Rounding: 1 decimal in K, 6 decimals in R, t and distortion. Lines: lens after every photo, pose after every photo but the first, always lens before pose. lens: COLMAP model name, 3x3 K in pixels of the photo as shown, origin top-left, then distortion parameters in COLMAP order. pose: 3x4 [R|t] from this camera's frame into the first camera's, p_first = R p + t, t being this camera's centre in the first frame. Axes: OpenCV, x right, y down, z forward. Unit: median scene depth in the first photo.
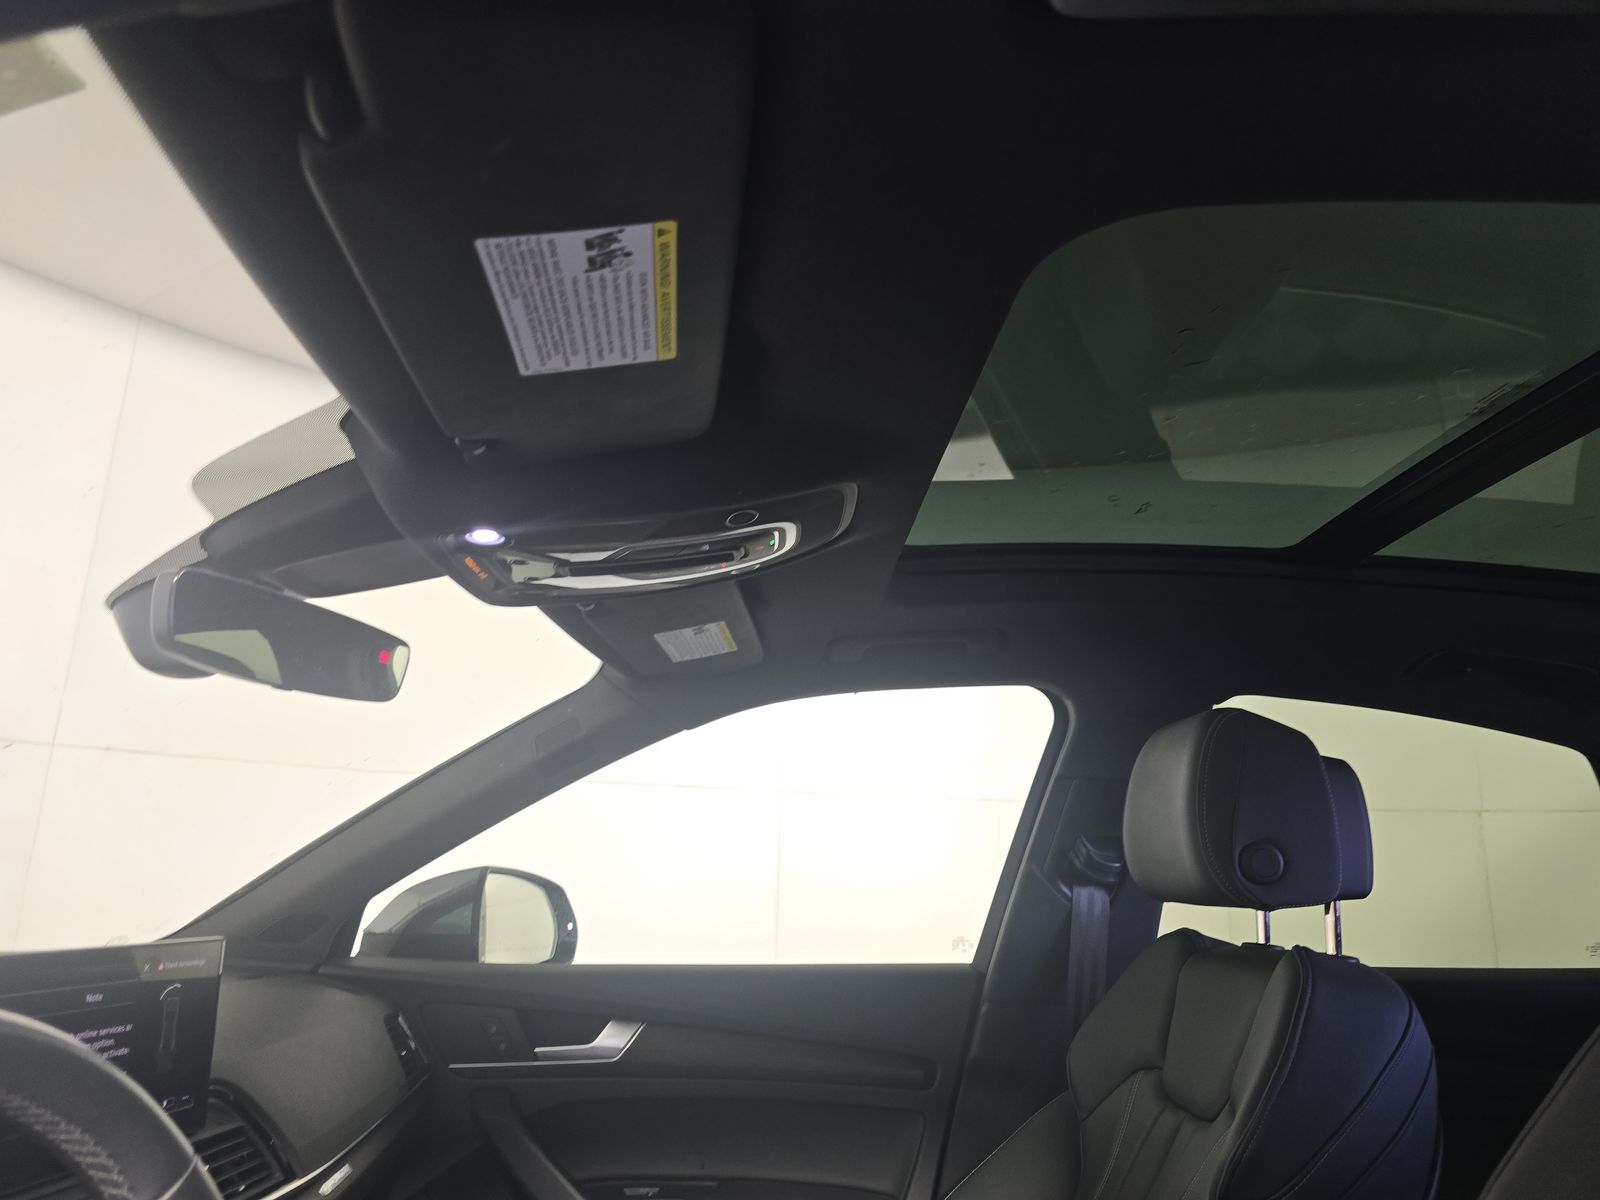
lens RADIAL K [[1079.9, 0, 800.0], [0, 1079.9, 600.0], [0, 0, 1]] dist [-0.001769, -0.002446]
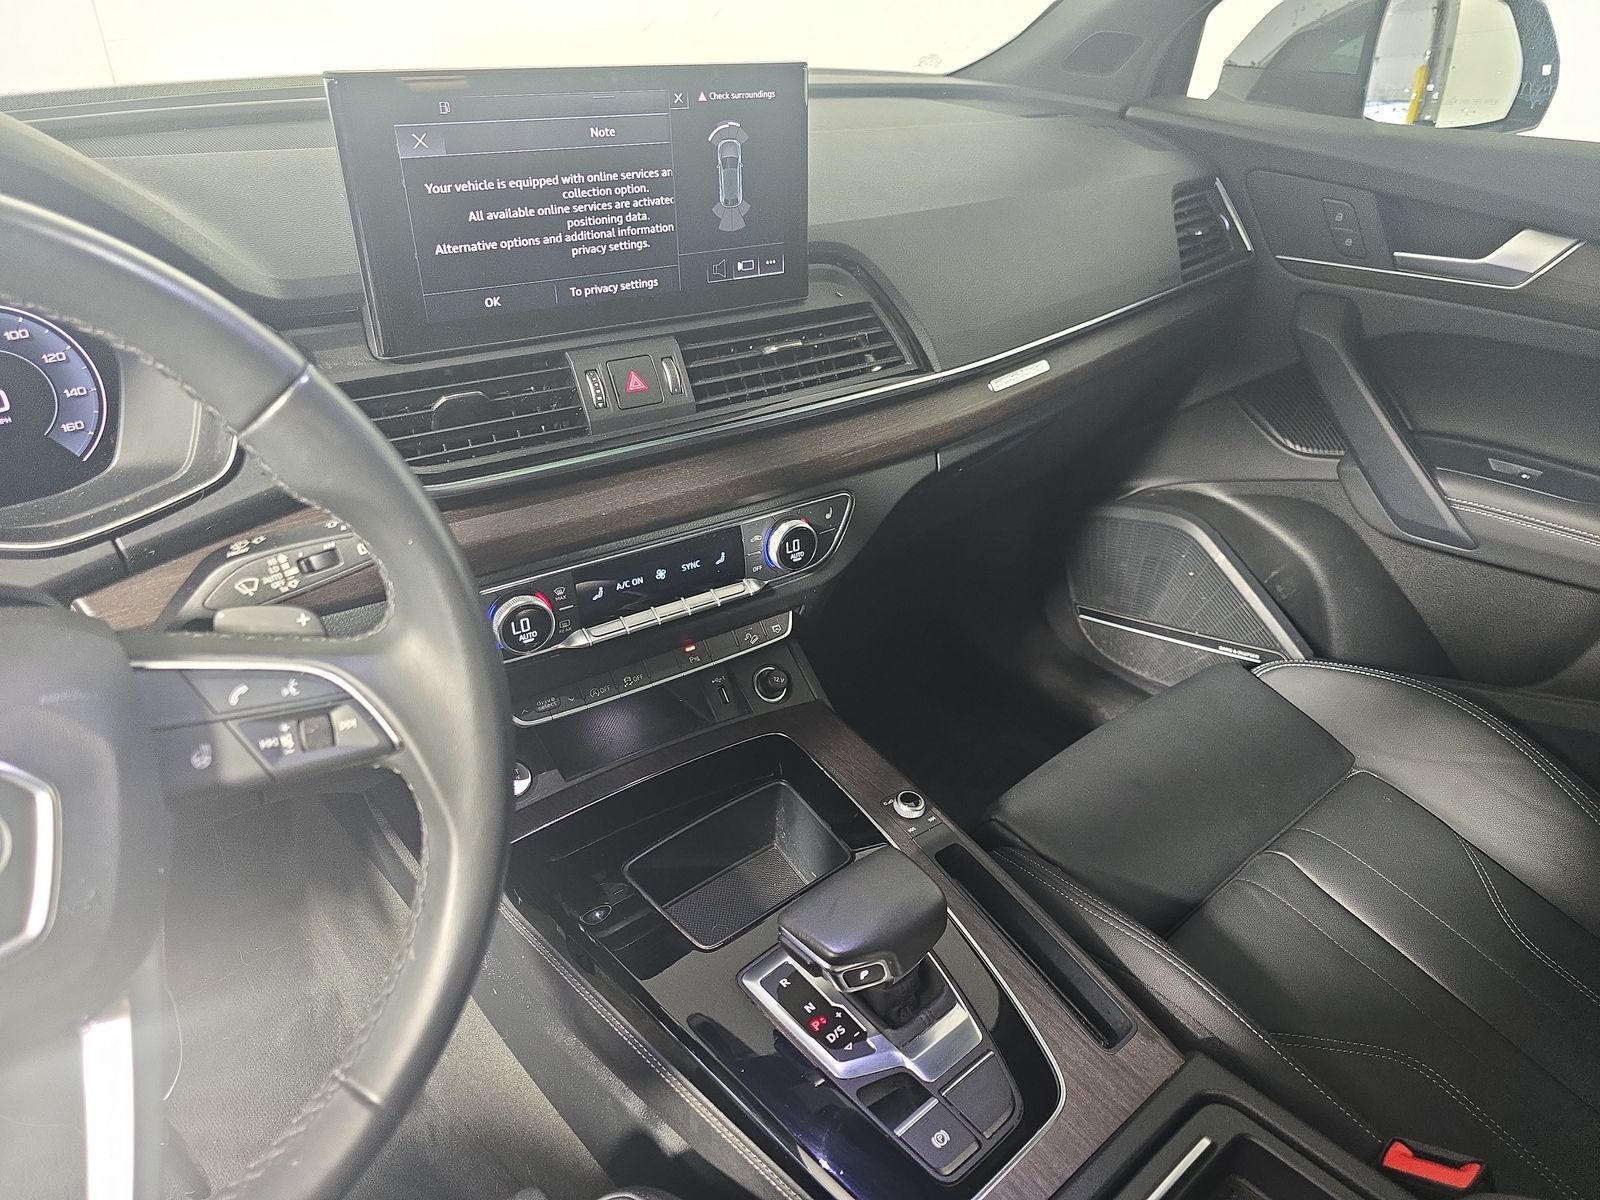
lens RADIAL K [[1063.2, 0, 800.0], [0, 1063.2, 600.0], [0, 0, 1]] dist [0.009937, -0.001358]
pose [[0.638399, 0.386978, -0.665353, 0.064749], [0.183271, 0.763142, 0.619699, 0.088178], [0.747568, -0.517555, 0.416267, 0.315100]]
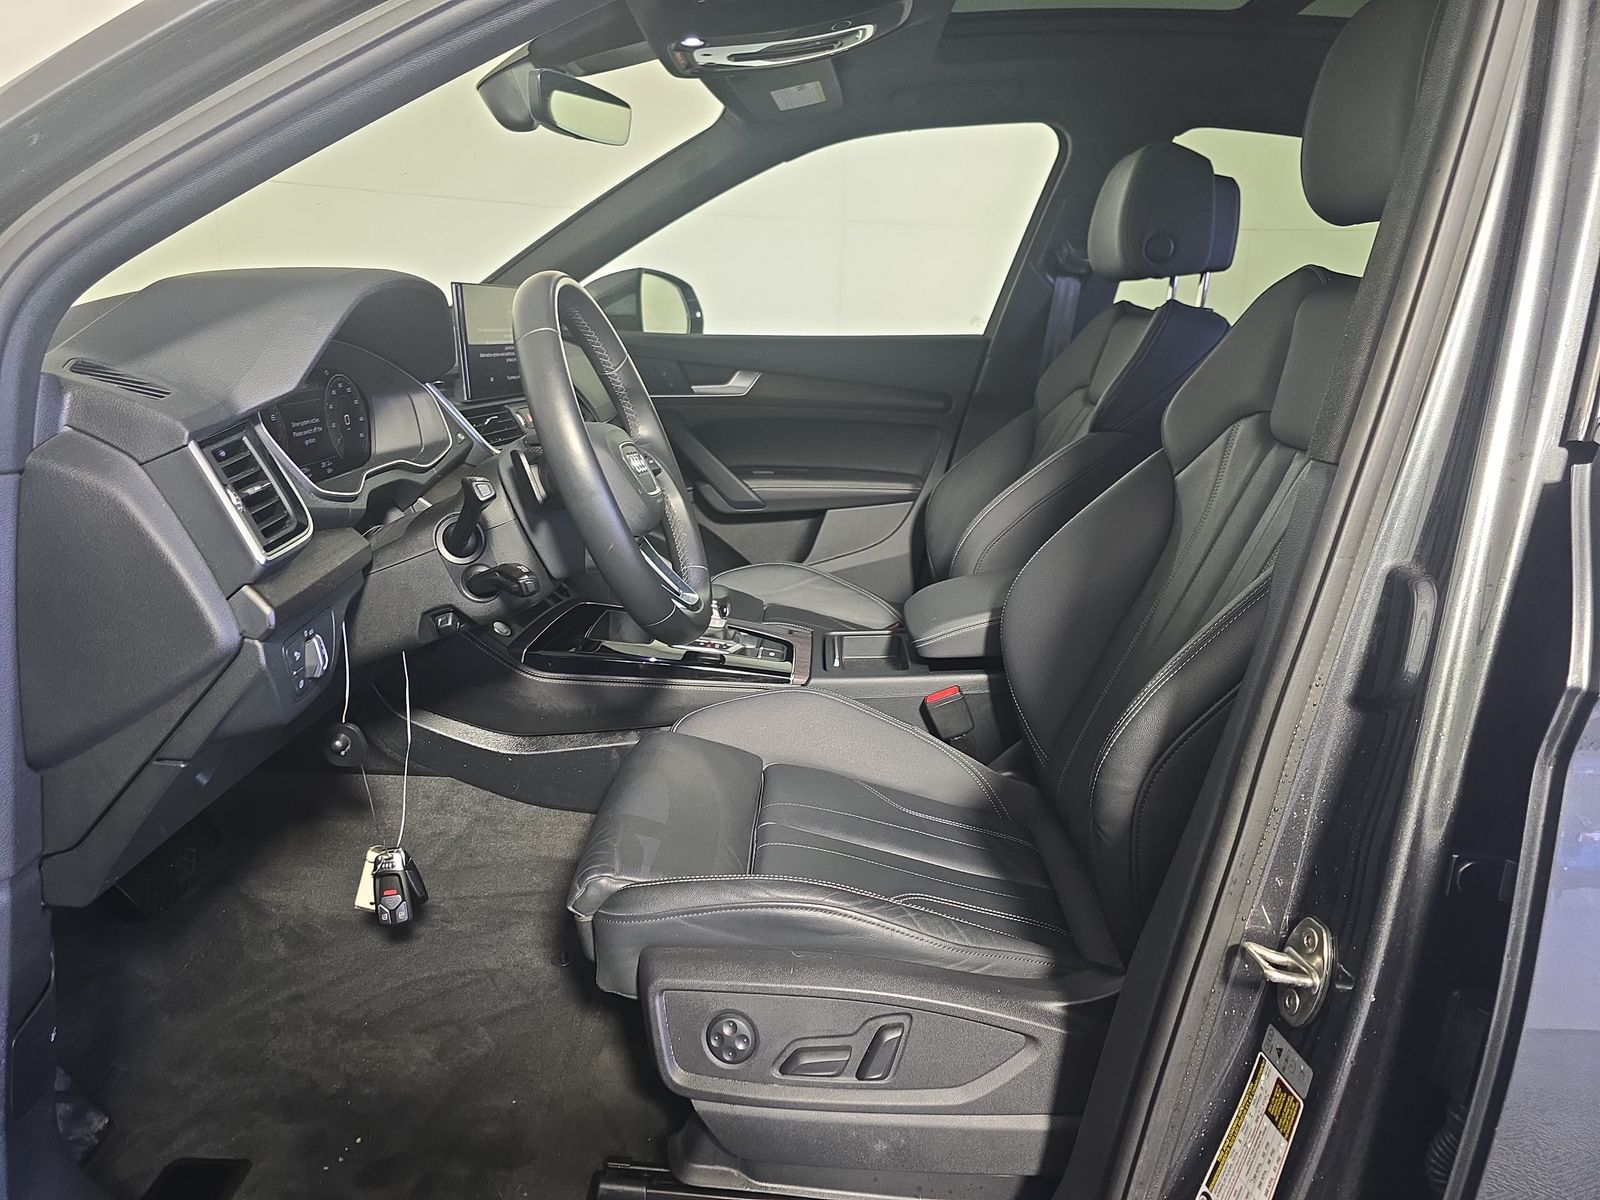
lens RADIAL K [[1067.5, 0, 786.4], [0, 1067.5, 601.0], [0, 0, 1]] dist [0.045533, -0.001739]
pose [[0.998034, 0.017012, -0.060315, -0.012321], [0.014650, 0.872447, 0.488488, -0.065012], [0.060932, -0.488412, 0.870483, -0.499127]]
